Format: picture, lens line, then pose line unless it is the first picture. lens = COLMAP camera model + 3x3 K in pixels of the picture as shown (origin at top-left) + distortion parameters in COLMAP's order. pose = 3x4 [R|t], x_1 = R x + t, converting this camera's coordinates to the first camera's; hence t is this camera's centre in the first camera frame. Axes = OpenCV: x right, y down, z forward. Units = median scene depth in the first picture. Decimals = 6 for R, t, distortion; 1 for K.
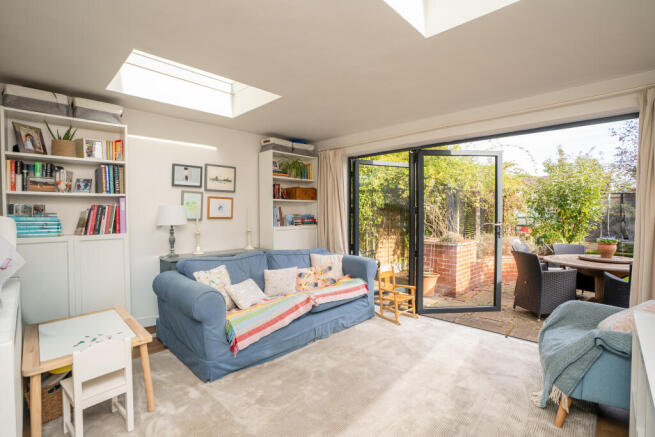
lens RADIAL K [[308.4, 0, 323.2], [0, 308.4, 215.8], [0, 0, 1]] dist [-0.045905, 0.004120]
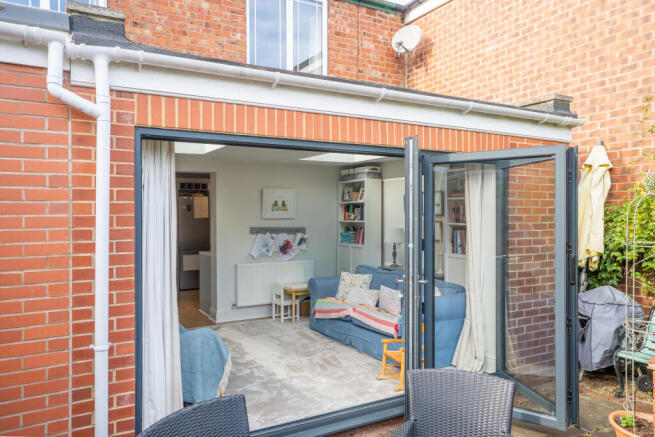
lens RADIAL K [[488.4, 0, 326.2], [0, 488.4, 217.3], [0, 0, 1]] dist [0.024131, 0.015135]
pose [[-0.258688, 0.010813, -0.965900, 1.394293], [-0.011629, 0.999830, 0.014307, -0.091301], [0.965891, 0.014933, -0.258518, 1.060101]]
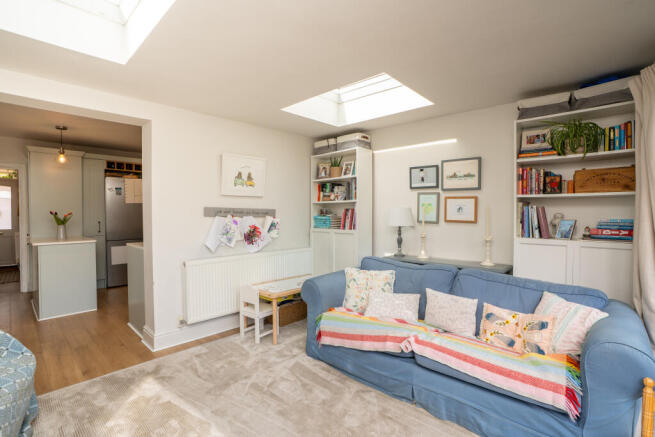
lens RADIAL K [[308.4, 0, 323.9], [0, 308.4, 220.6], [0, 0, 1]] dist [-0.045905, 0.004120]
pose [[0.022929, 0.027571, -0.999357, 0.482784], [-0.014055, 0.999530, 0.027254, -0.012443], [0.999638, 0.013421, 0.023306, 0.593523]]
